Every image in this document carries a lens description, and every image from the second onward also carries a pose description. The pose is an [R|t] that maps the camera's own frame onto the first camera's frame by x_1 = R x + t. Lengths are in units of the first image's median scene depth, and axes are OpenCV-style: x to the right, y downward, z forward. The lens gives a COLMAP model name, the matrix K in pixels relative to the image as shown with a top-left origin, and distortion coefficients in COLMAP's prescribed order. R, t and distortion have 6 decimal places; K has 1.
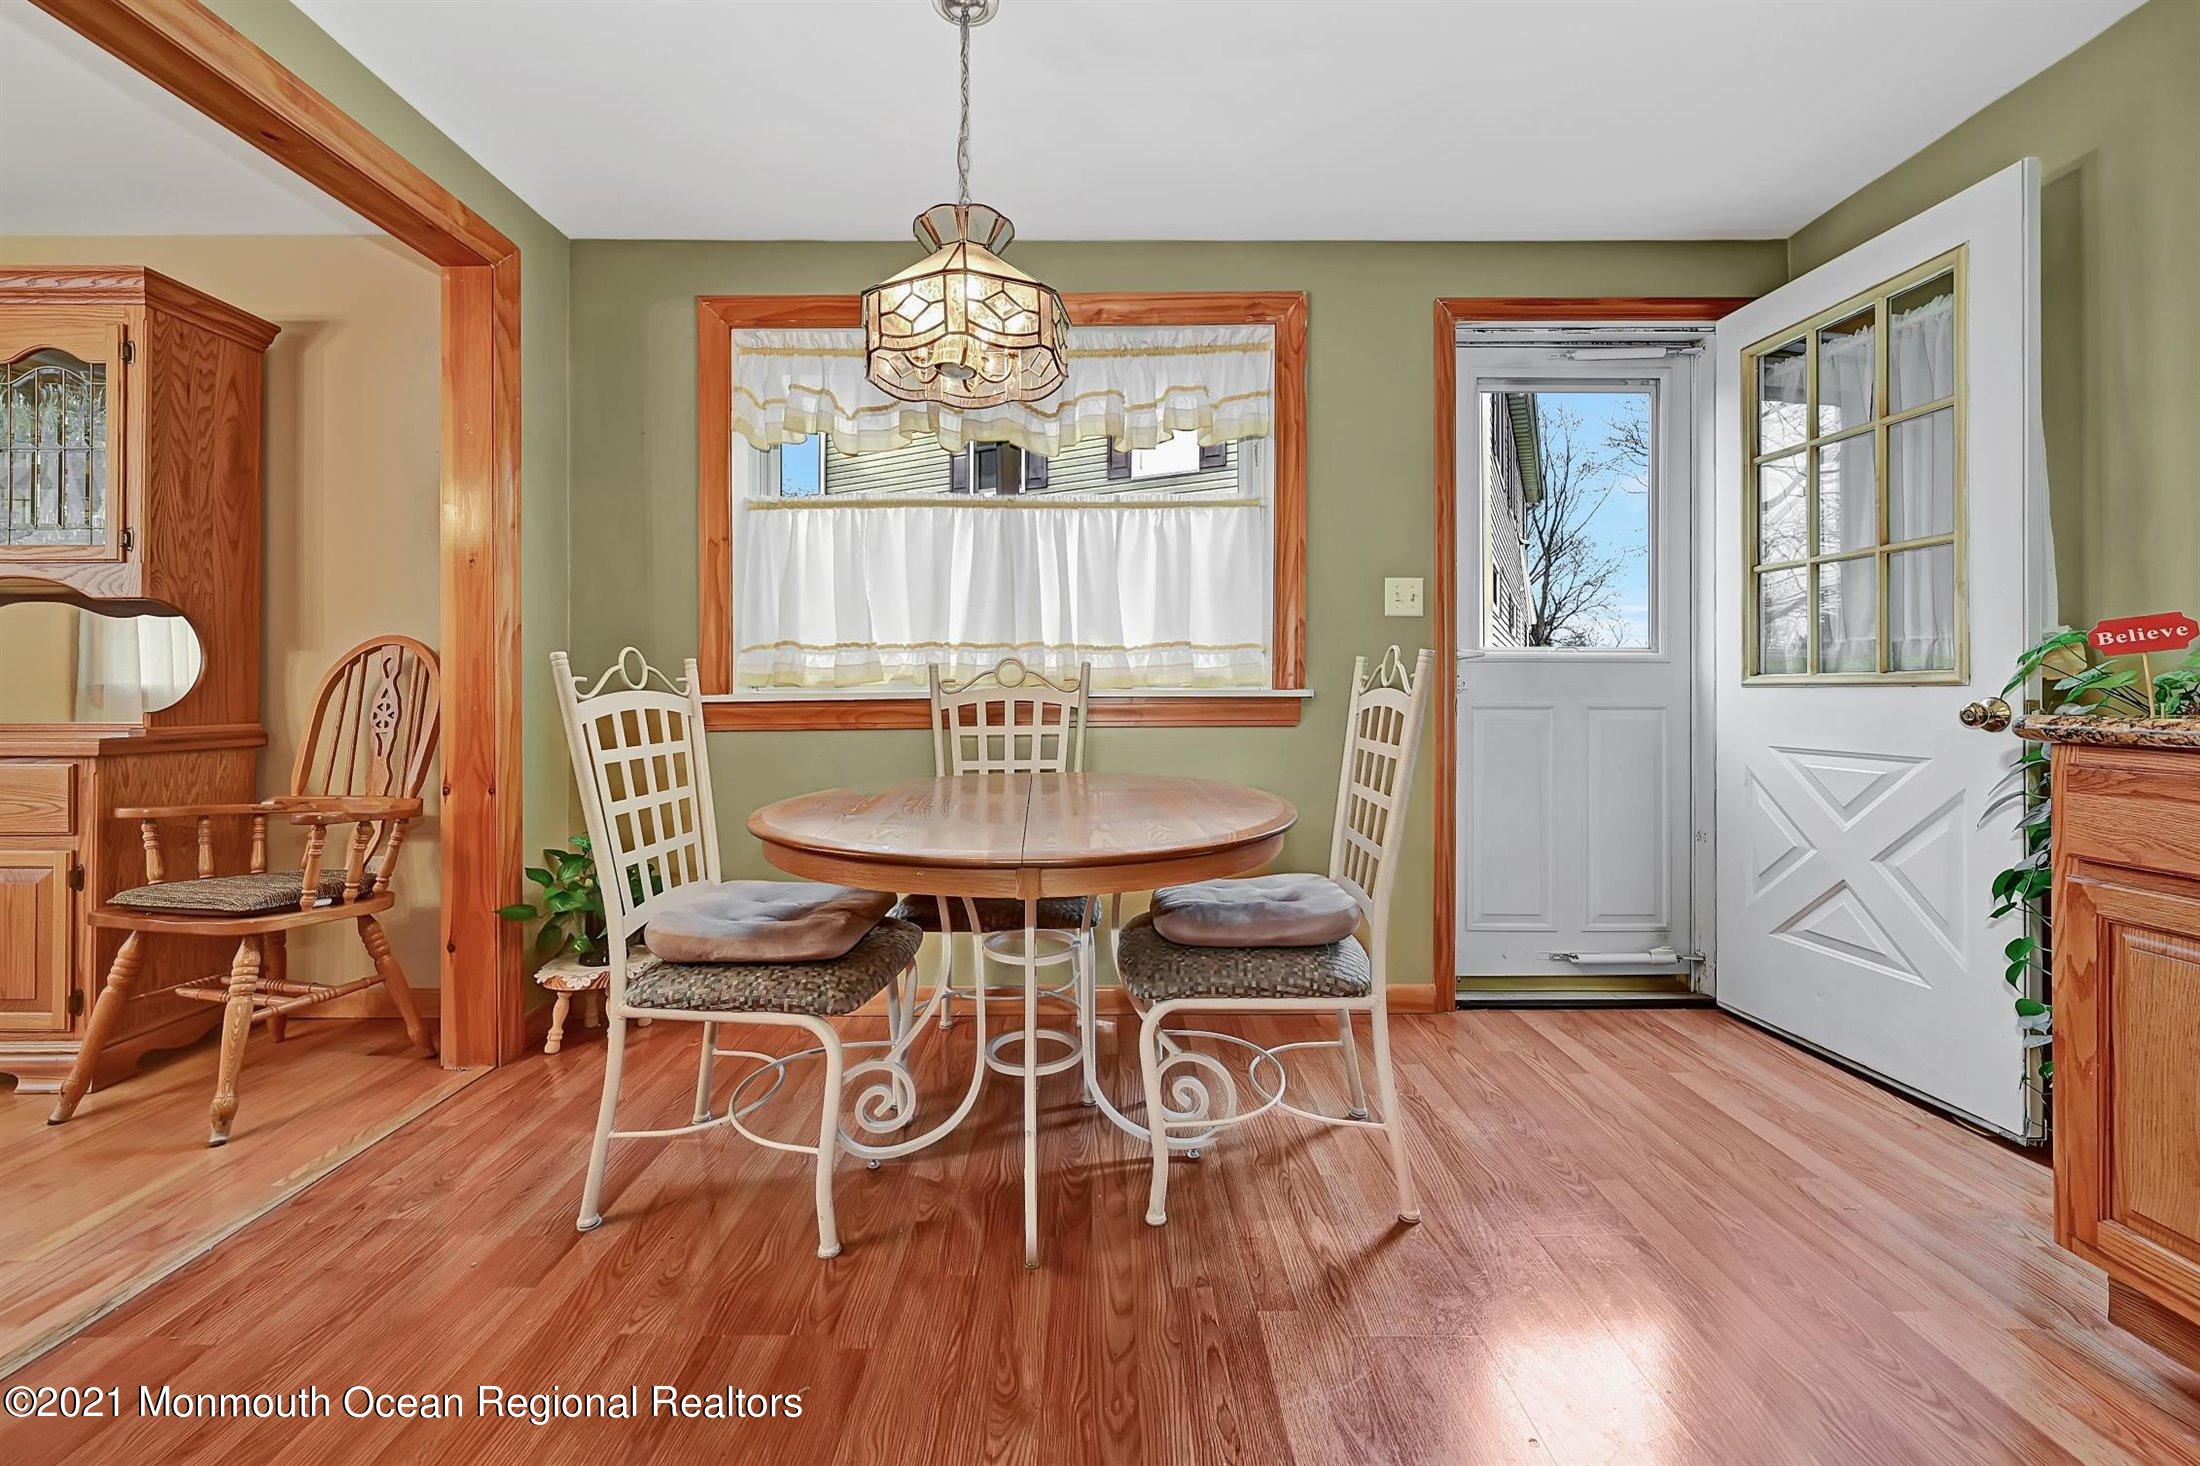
lens RADIAL K [[883.7, 0, 1098.5], [0, 883.7, 684.5], [0, 0, 1]] dist [-0.000157, 0.000340]
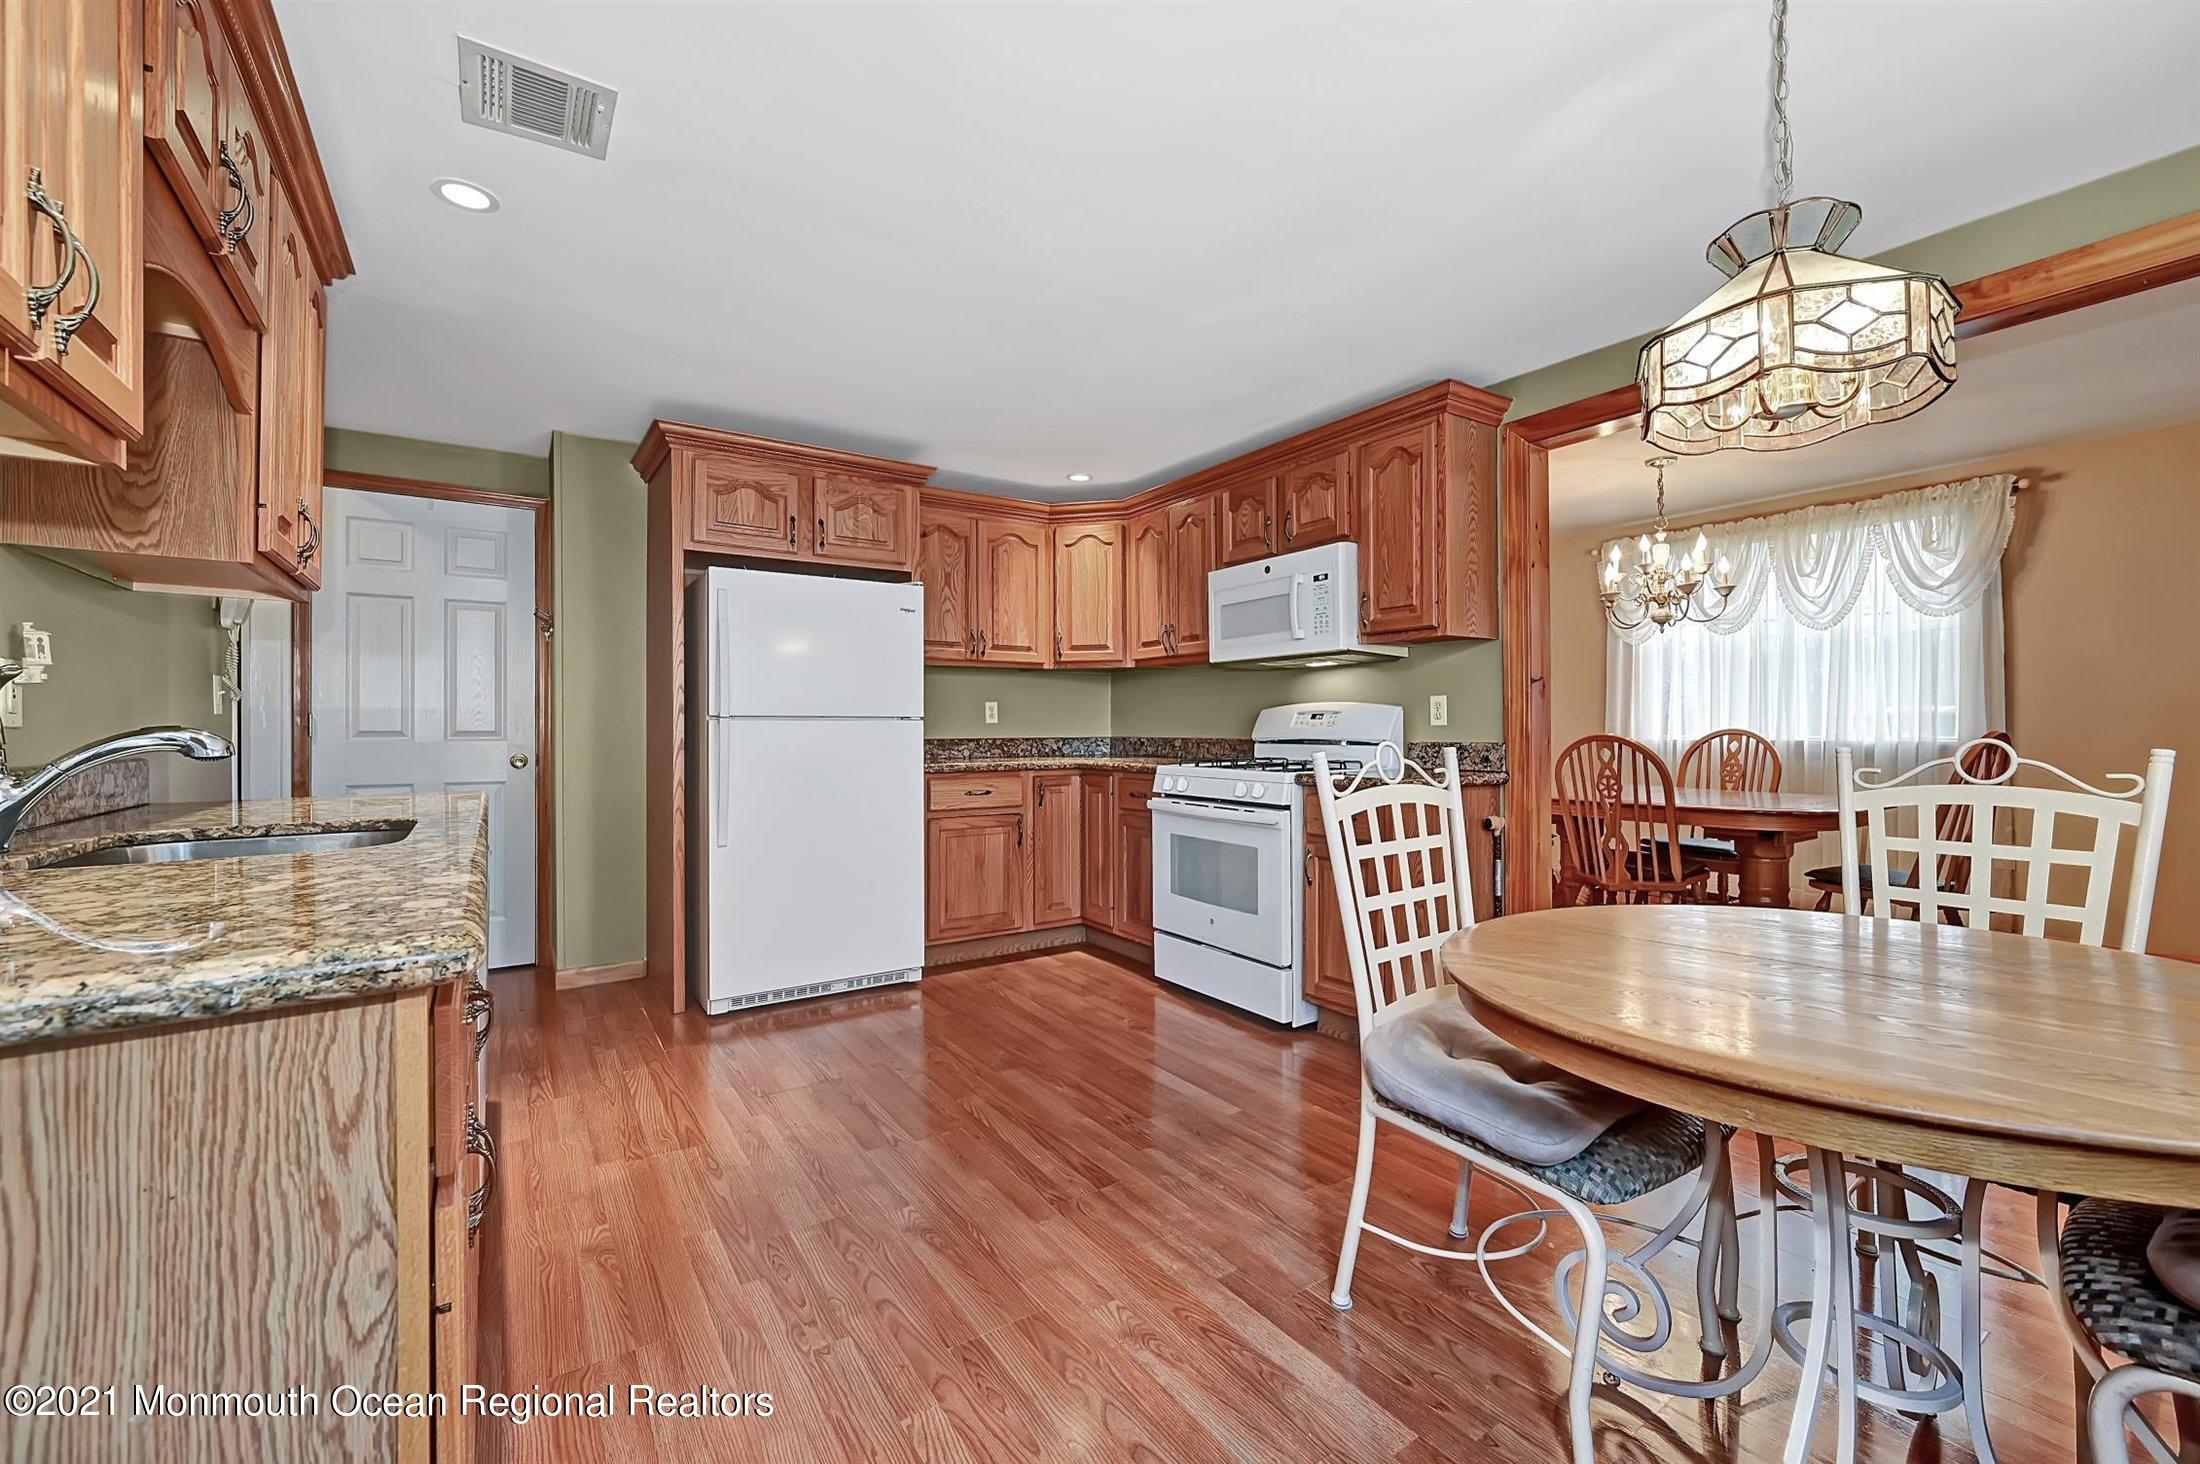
lens RADIAL K [[886.1, 0, 1100.0], [0, 886.1, 732.0], [0, 0, 1]] dist [-0.001359, 0.000059]
pose [[-0.828289, 0.009533, -0.560220, 0.596778], [0.010218, 0.999946, 0.001908, -0.046777], [0.560208, -0.004144, -0.828342, 0.954250]]
